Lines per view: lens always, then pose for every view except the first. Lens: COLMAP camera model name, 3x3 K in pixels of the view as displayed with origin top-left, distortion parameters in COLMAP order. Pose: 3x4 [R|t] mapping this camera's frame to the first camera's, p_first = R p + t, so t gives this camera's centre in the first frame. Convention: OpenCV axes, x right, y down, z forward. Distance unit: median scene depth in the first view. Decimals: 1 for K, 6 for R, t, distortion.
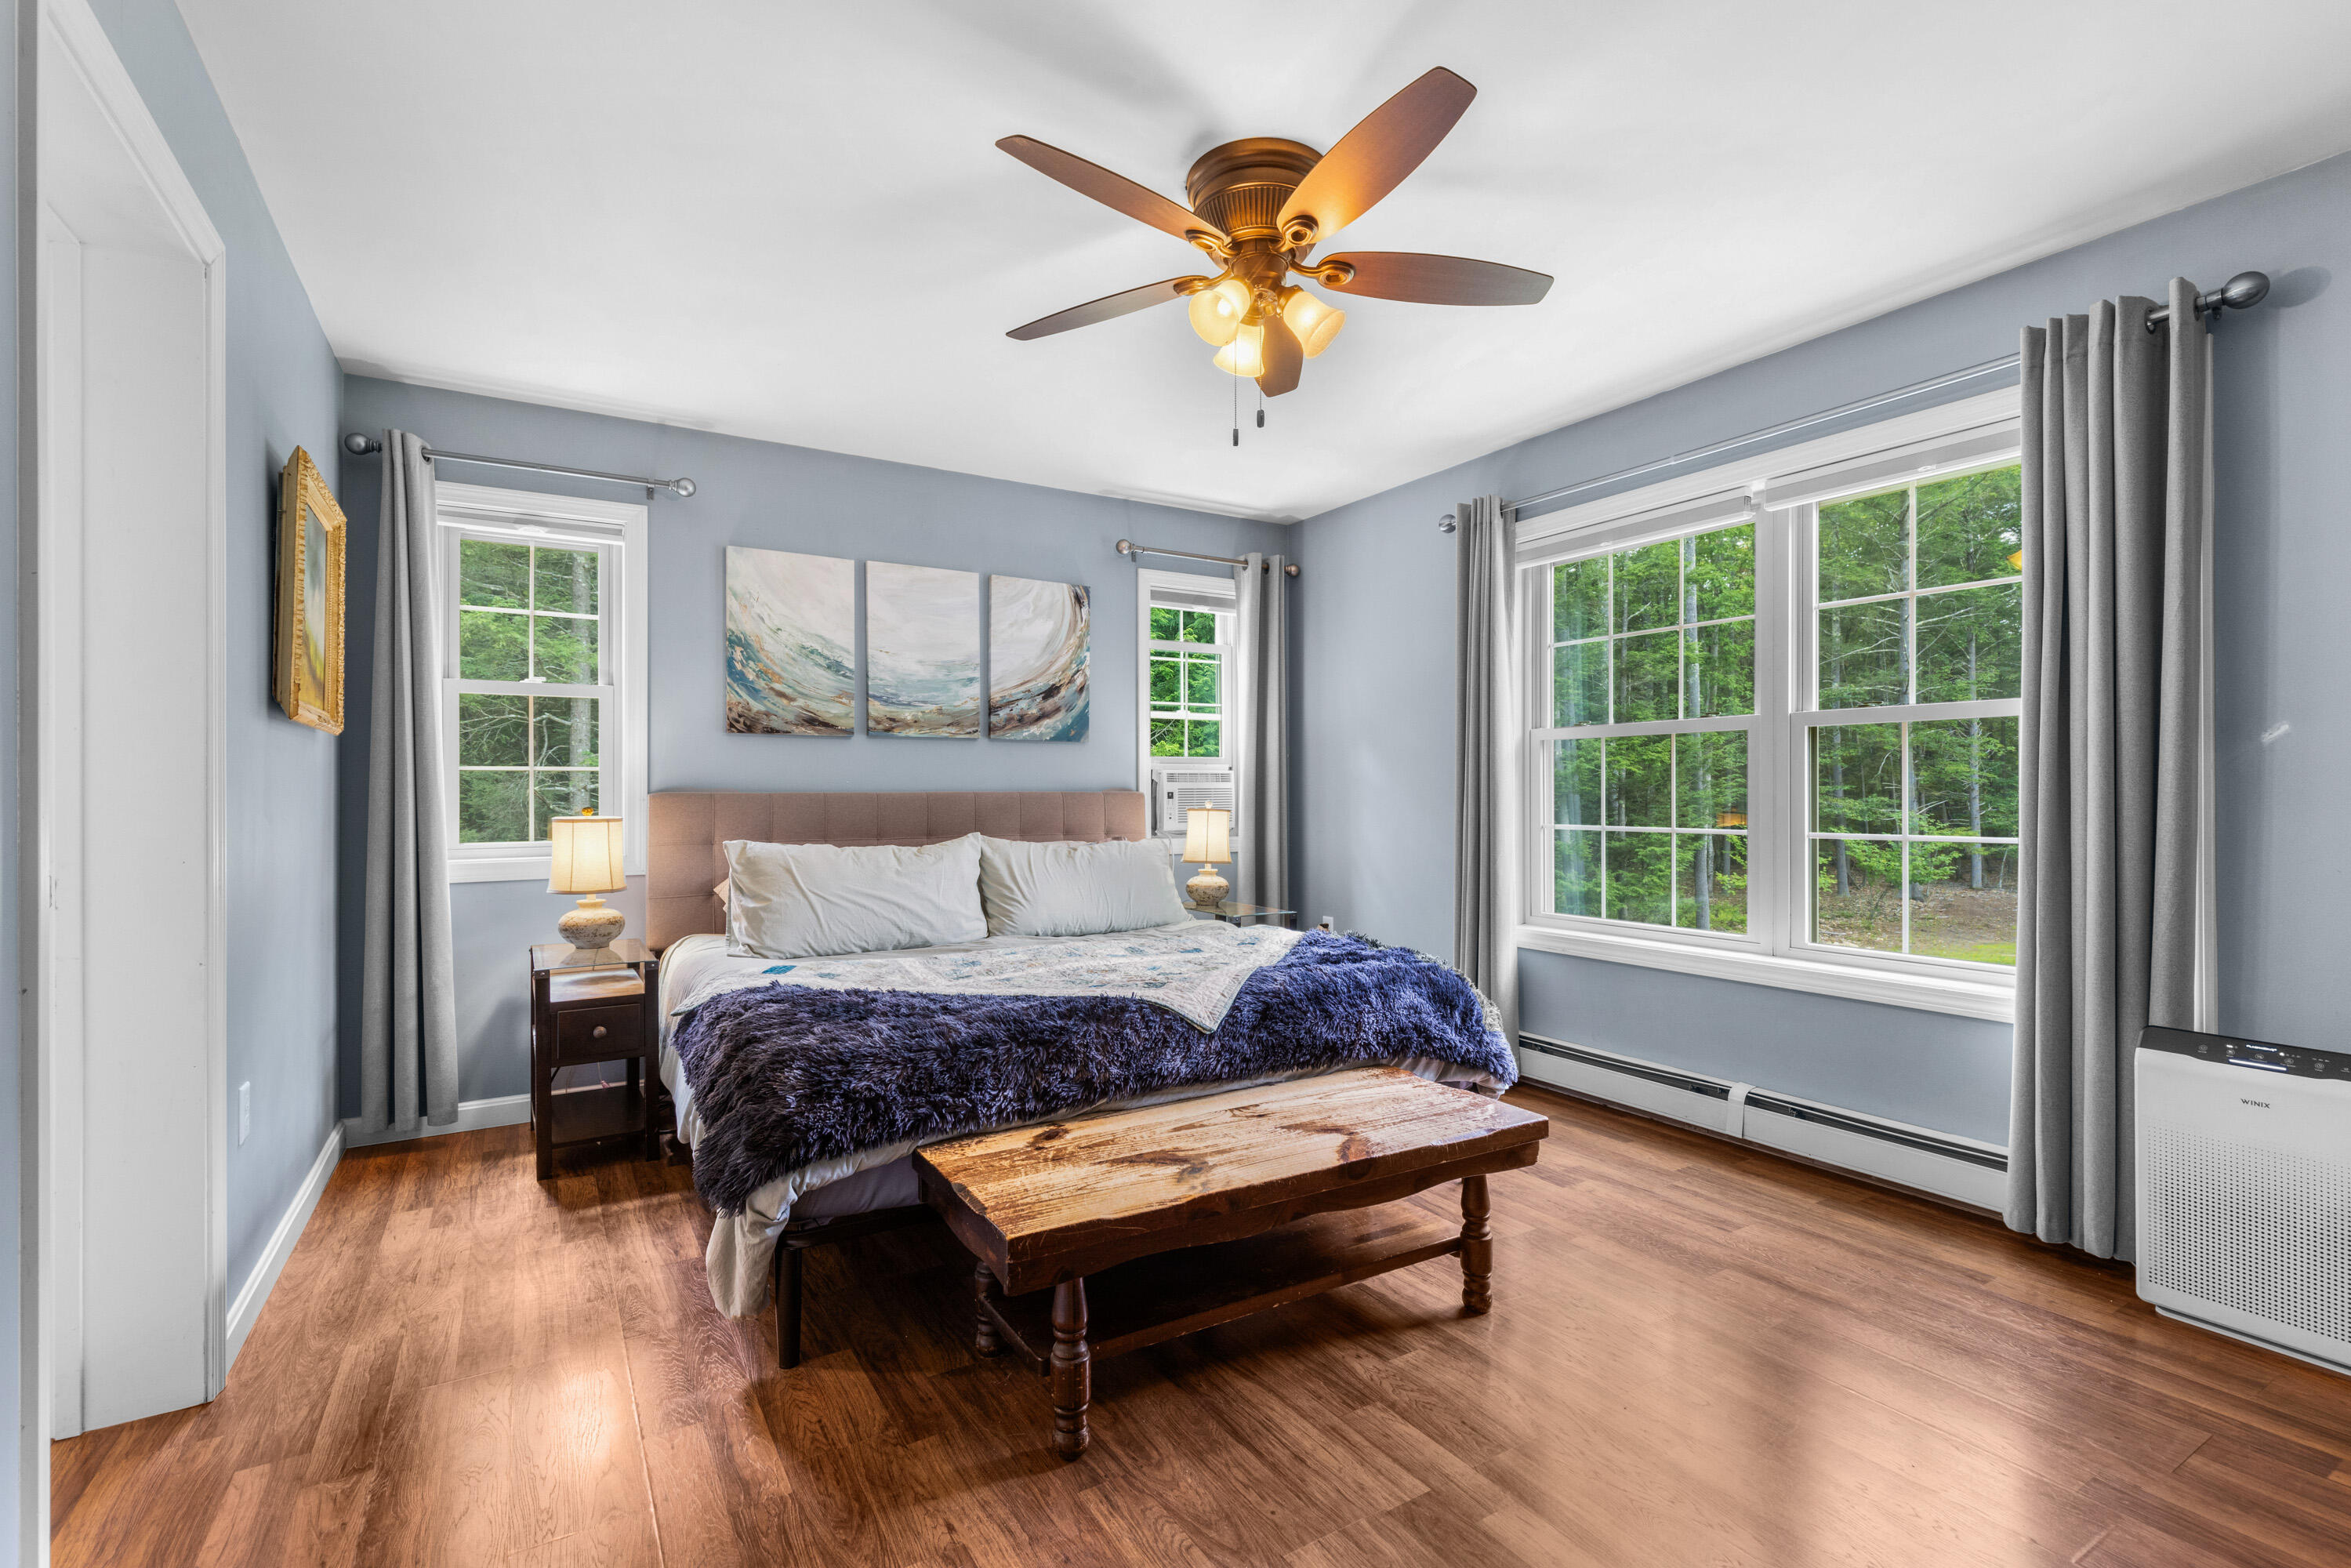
lens RADIAL K [[1081.4, 0, 1179.3], [0, 1081.4, 786.6], [0, 0, 1]] dist [-0.016977, -0.000208]
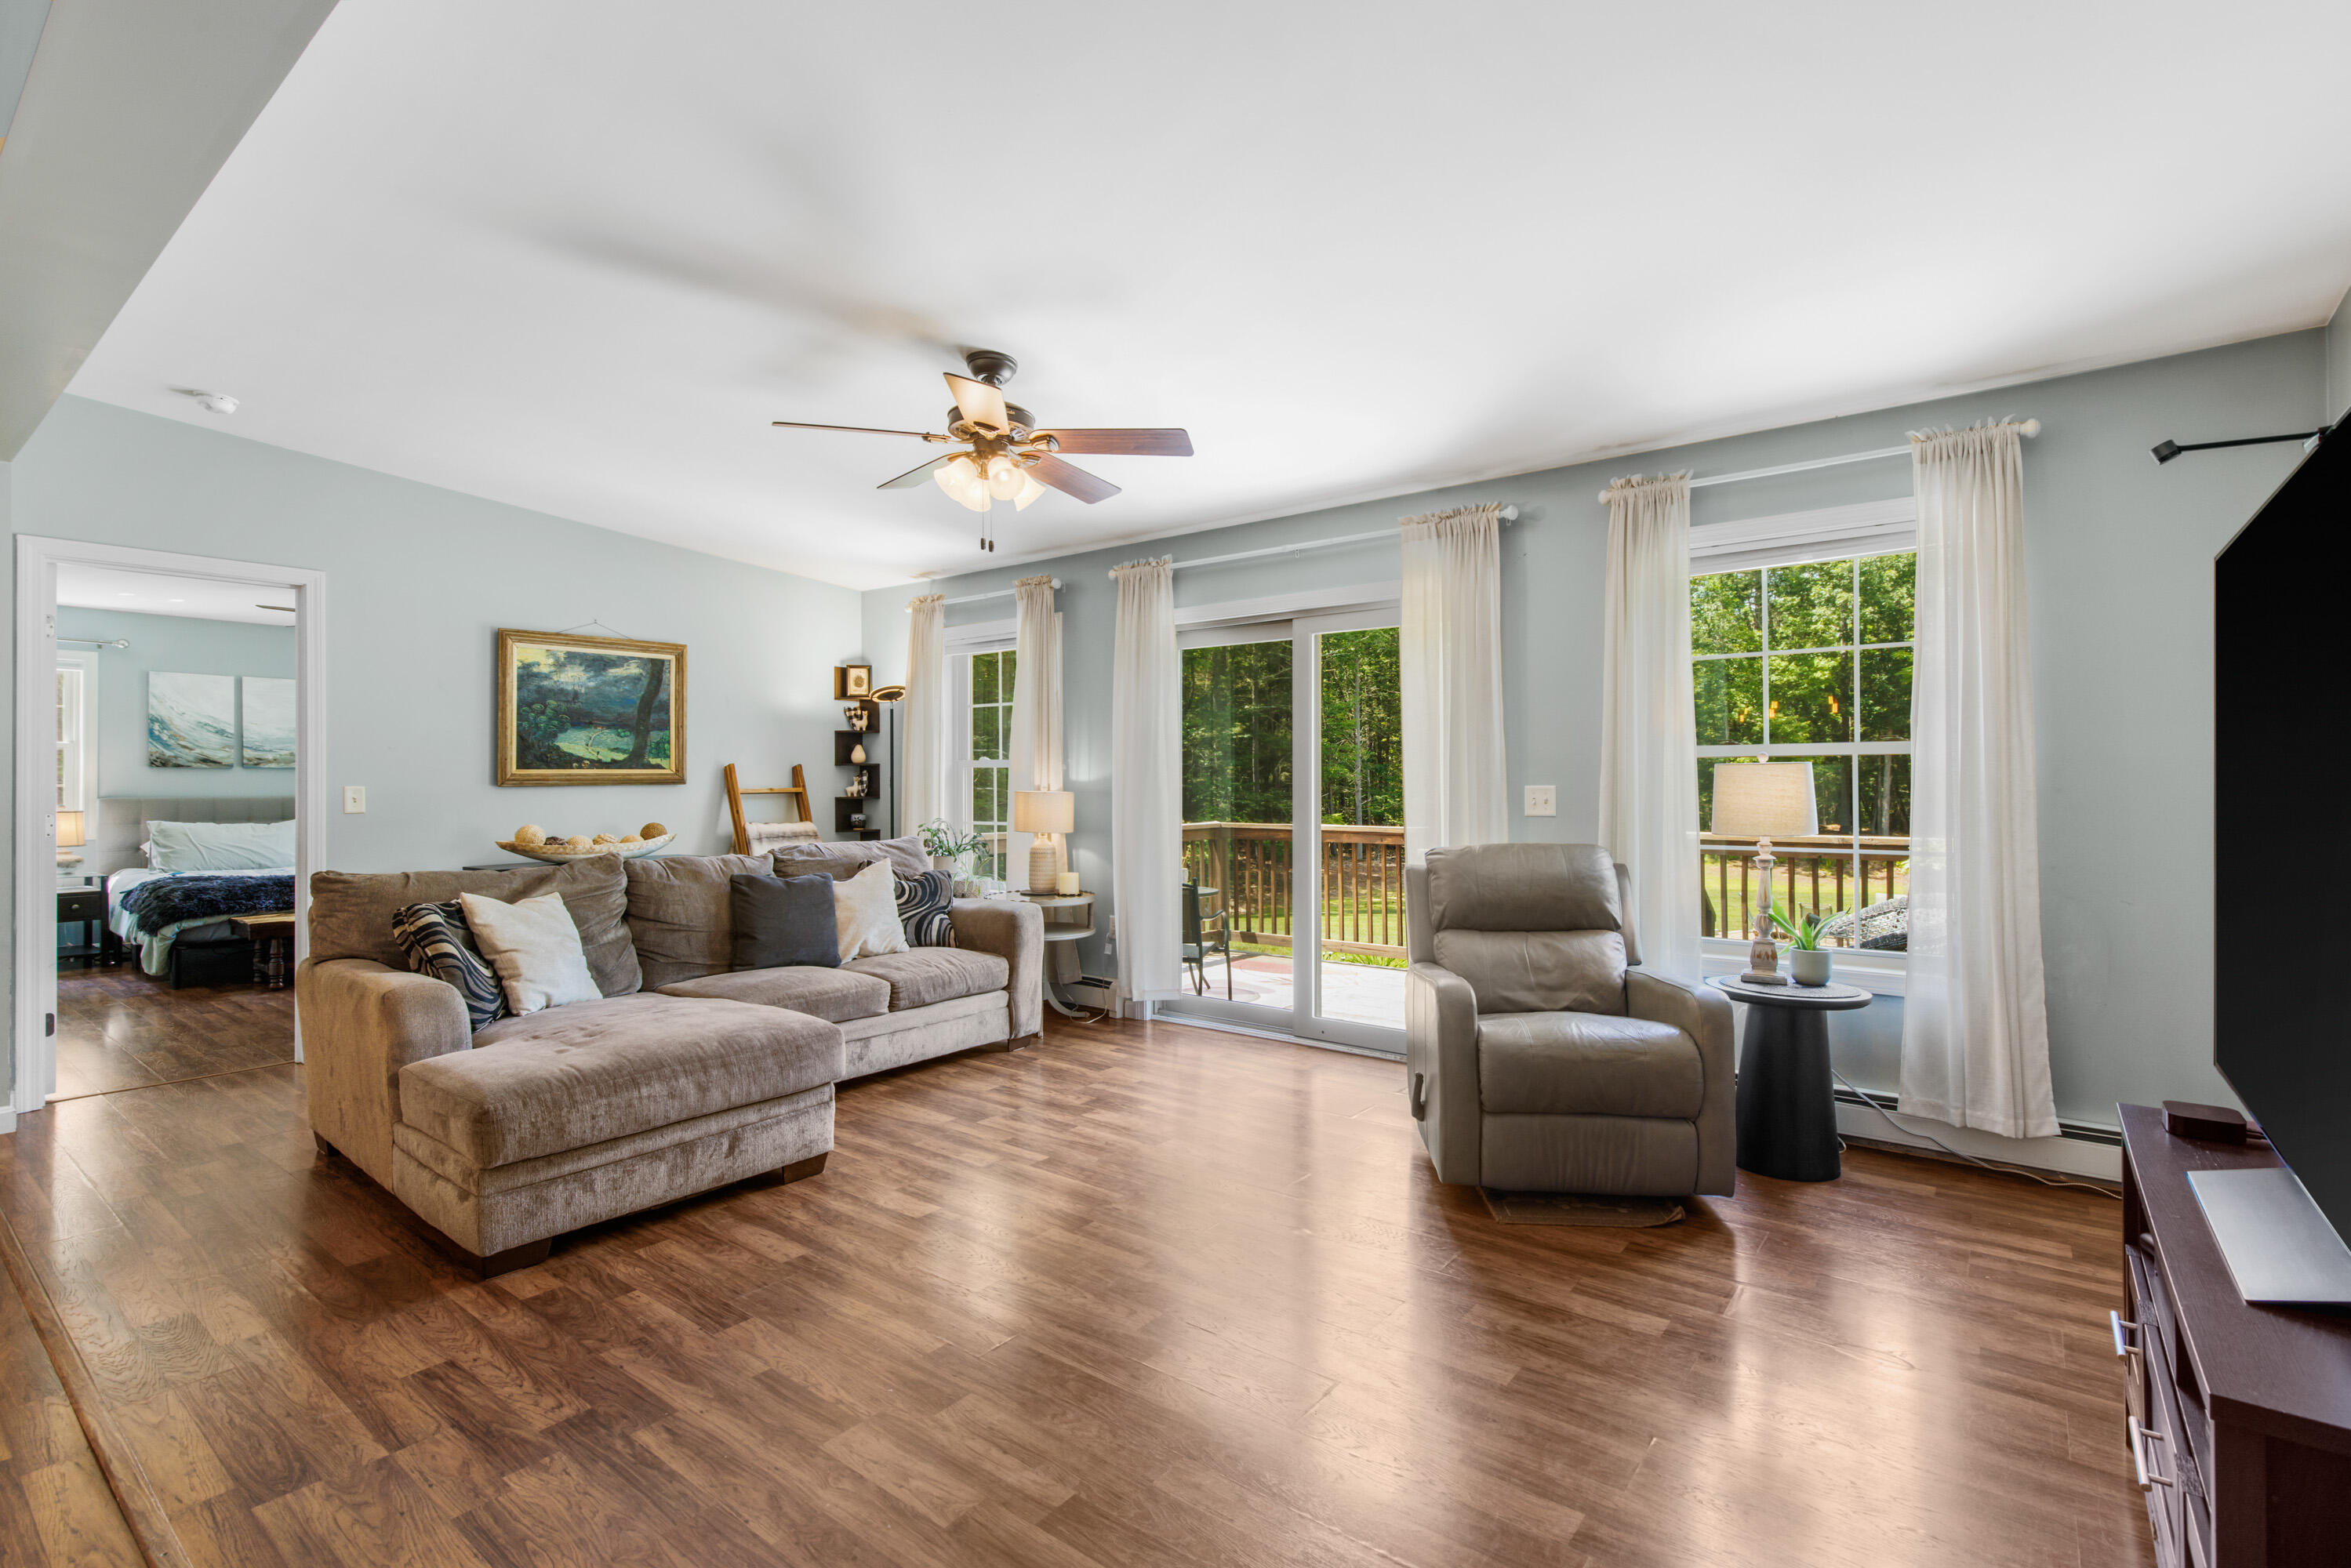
lens RADIAL K [[1081.2, 0, 1172.5], [0, 1081.2, 776.2], [0, 0, 1]] dist [-0.016977, -0.000208]
pose [[0.932175, -0.002757, 0.361998, 0.584925], [0.008541, 0.999860, -0.014377, 0.007947], [-0.361908, 0.016493, 0.932068, -1.406170]]
